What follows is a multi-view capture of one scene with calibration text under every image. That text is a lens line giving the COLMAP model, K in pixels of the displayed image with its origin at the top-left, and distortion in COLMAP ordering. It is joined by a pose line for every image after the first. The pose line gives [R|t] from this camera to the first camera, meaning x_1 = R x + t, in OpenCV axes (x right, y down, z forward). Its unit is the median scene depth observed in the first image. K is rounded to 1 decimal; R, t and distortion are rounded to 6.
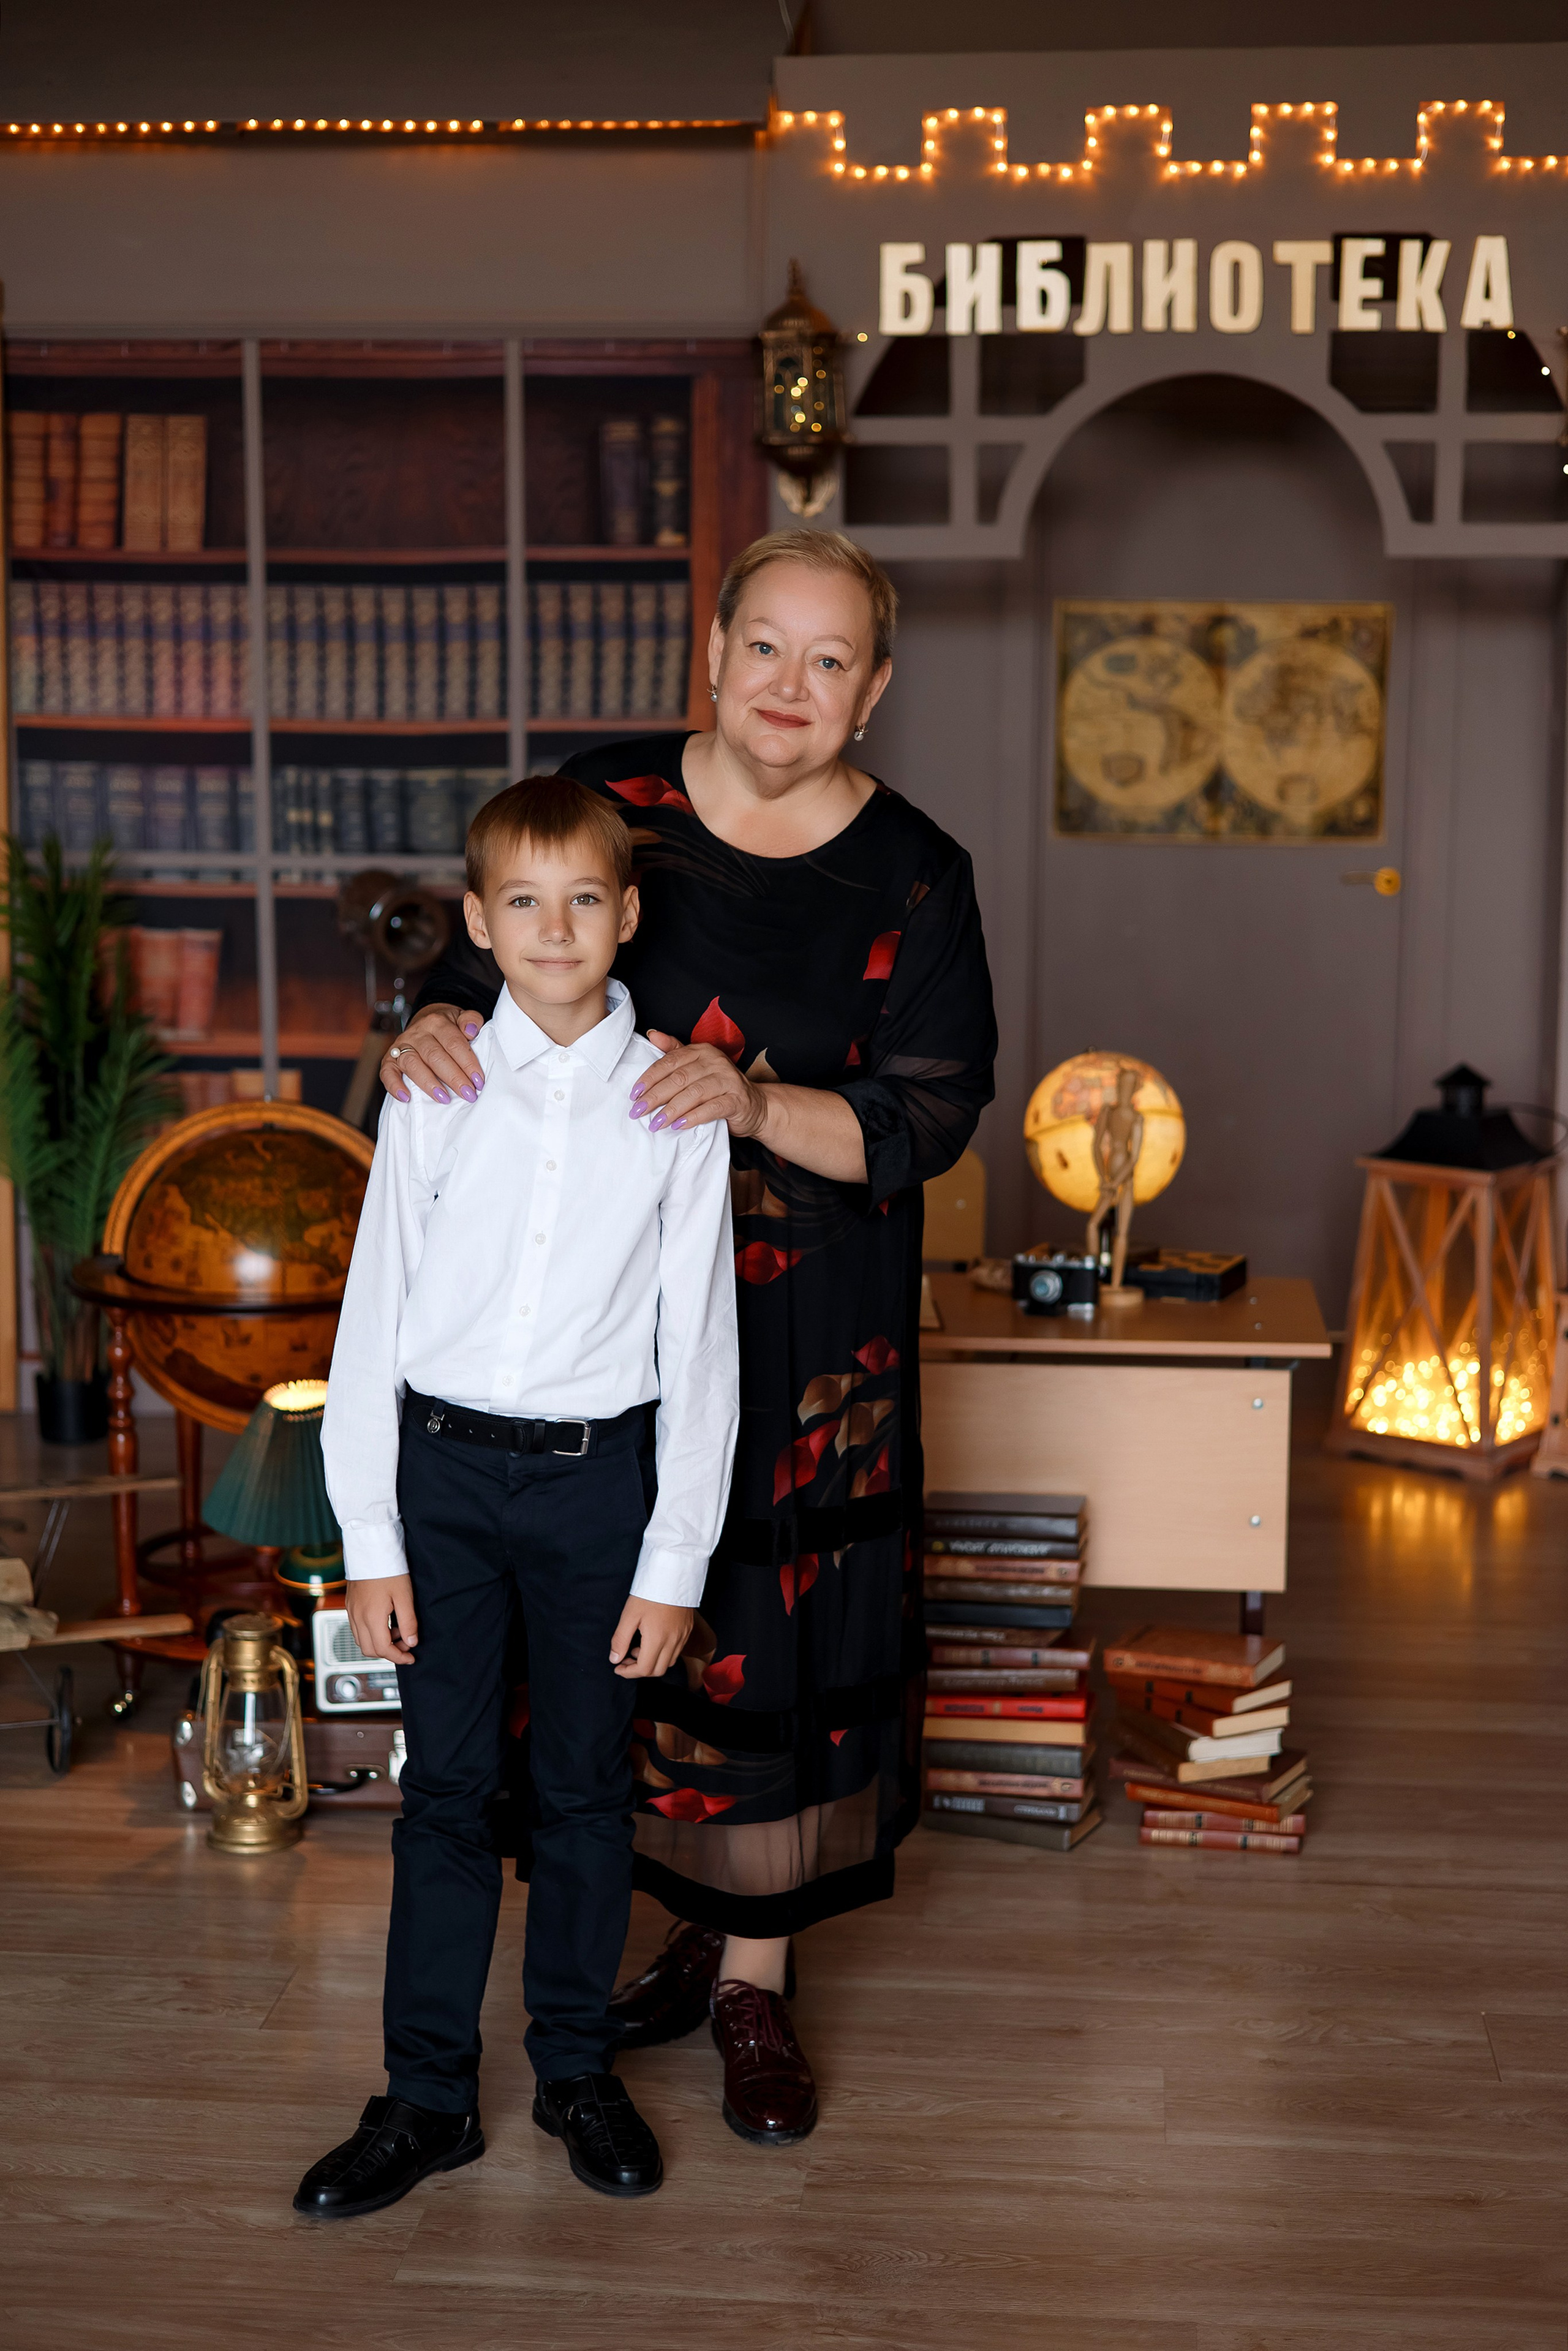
lens RADIAL K [[3512.9, 0, 784.0], [0, 3512.9, 1175.5], [0, 0, 1]] dist [-0.002148, 0.049064]
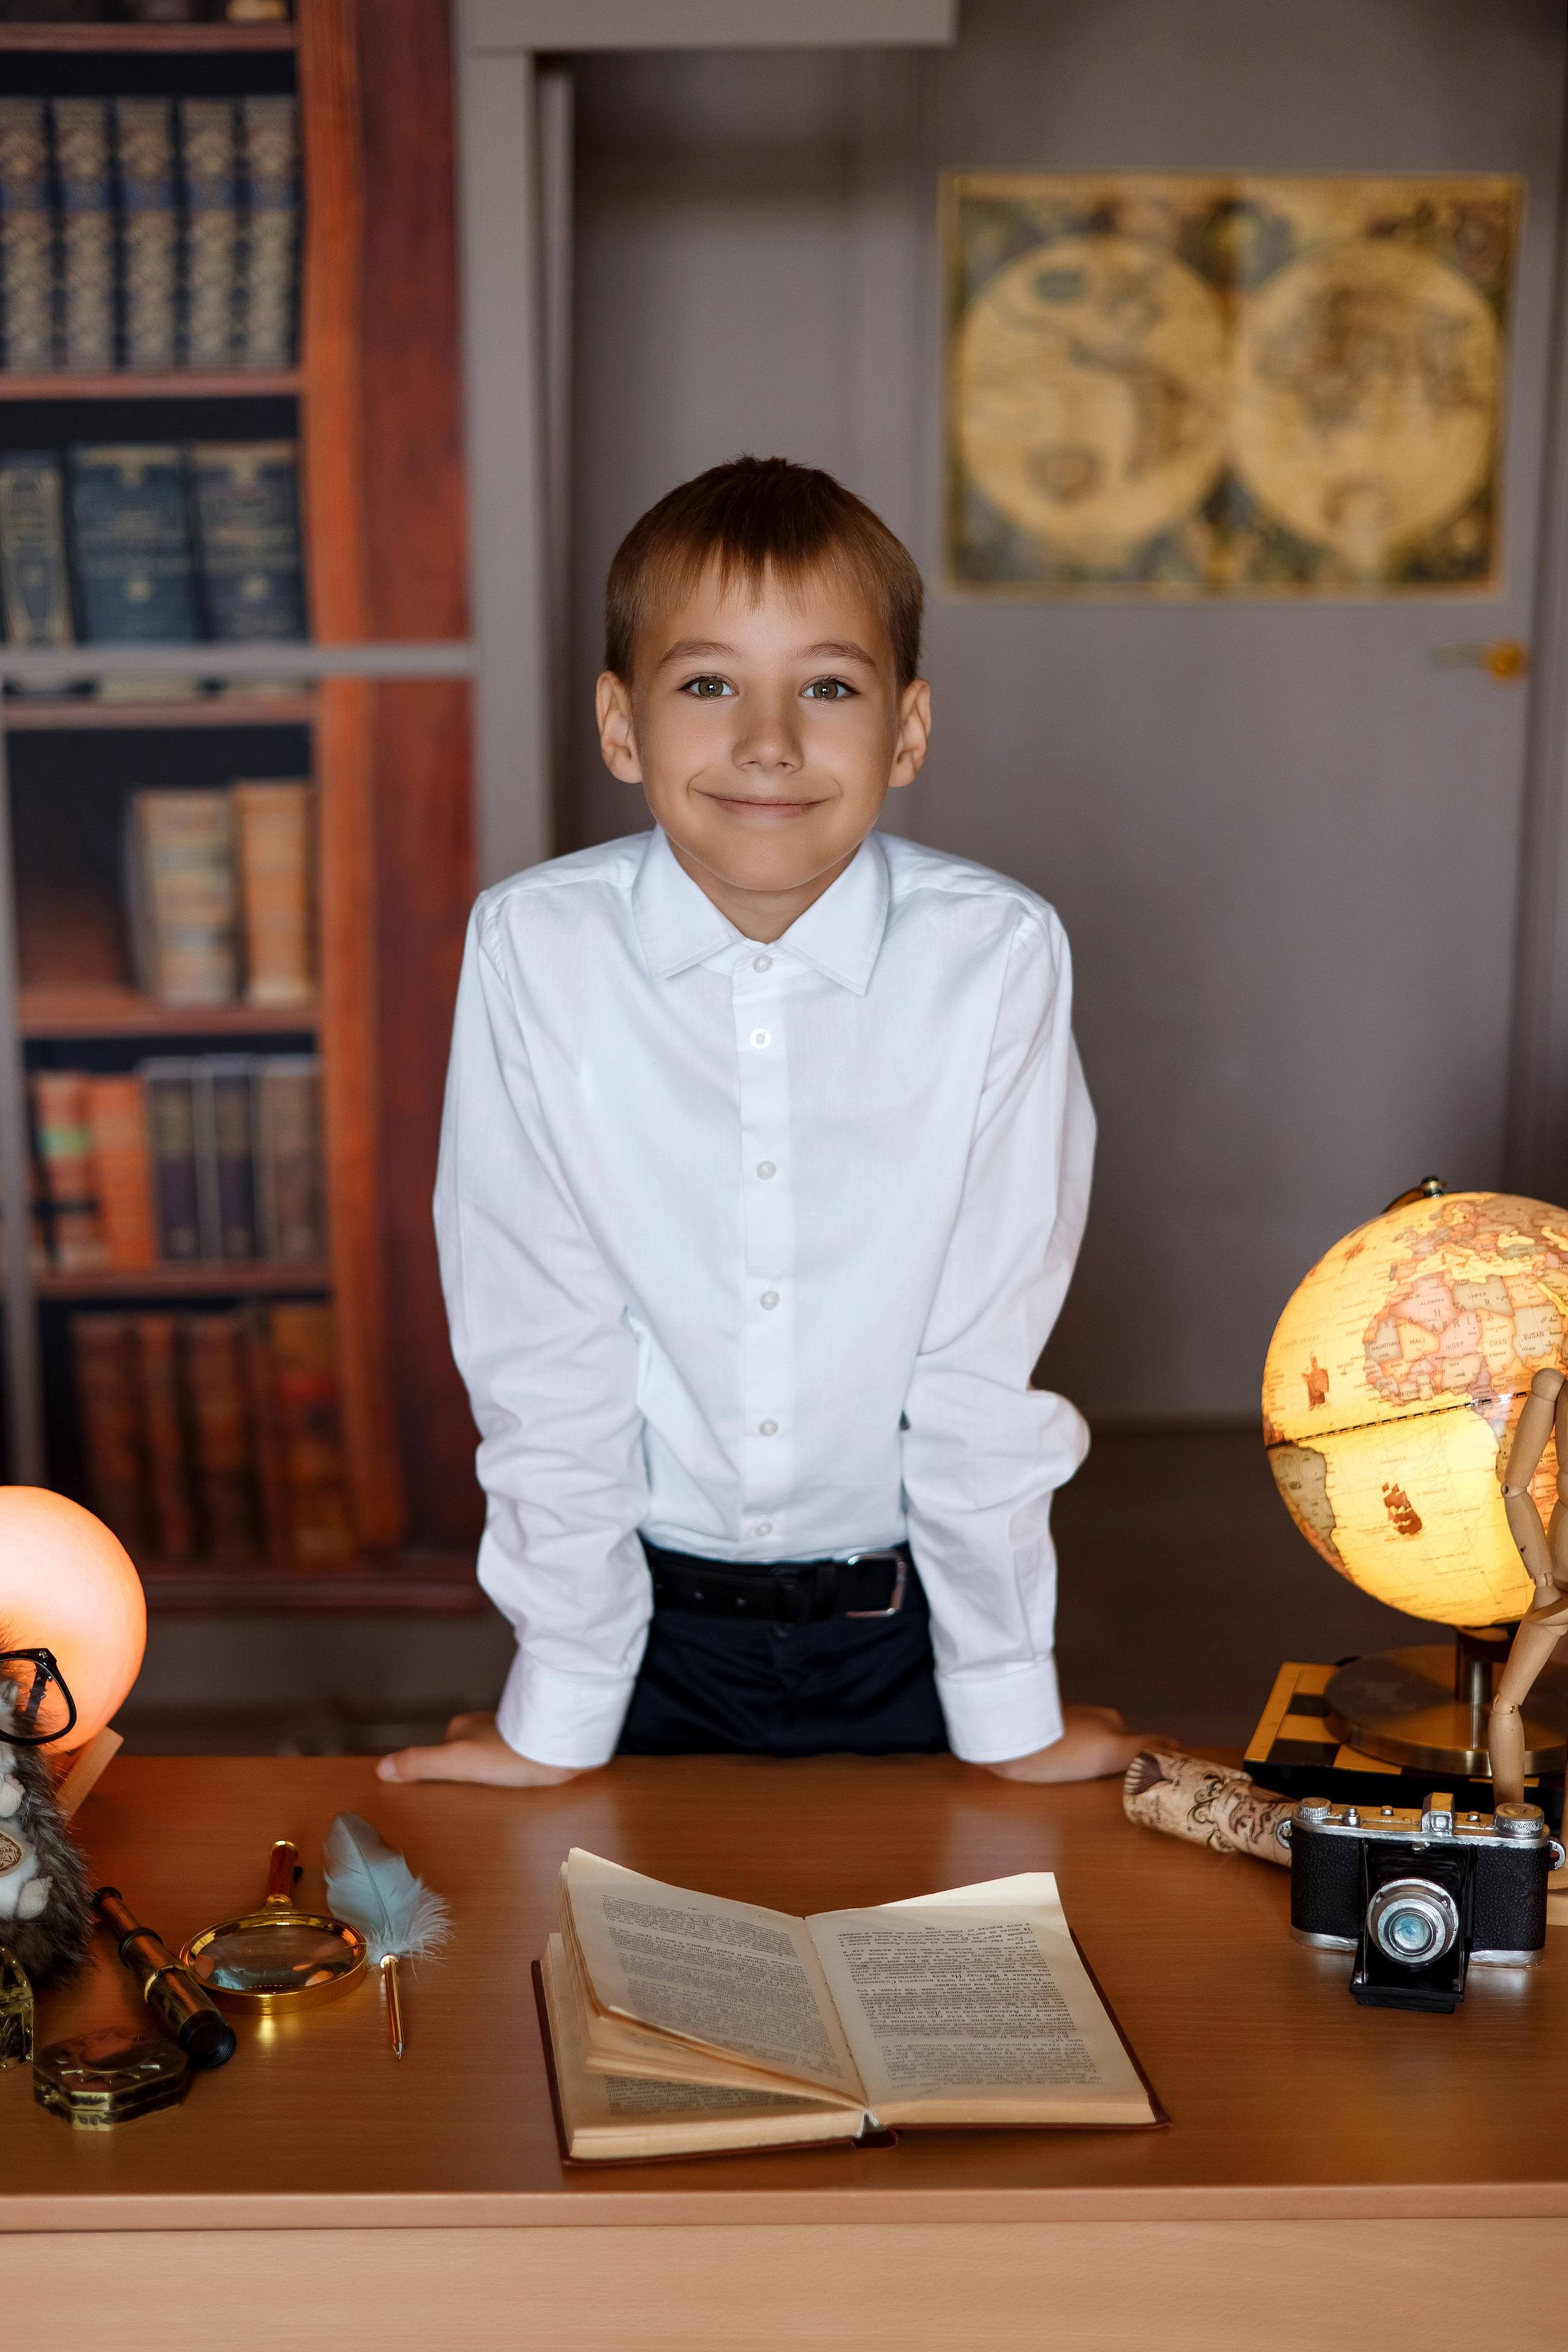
lens RADIAL K [[3462.7, 0, 784.0], [0, 3462.7, 1176.0], [0, 0, 1]] dist [0.023314, 0.003537]
pose [[0.993651, -0.031534, 0.107999, -0.015889], [0.023413, 0.996860, 0.075649, -0.049292], [-0.110045, -0.072640, 0.991269, 0.477802]]
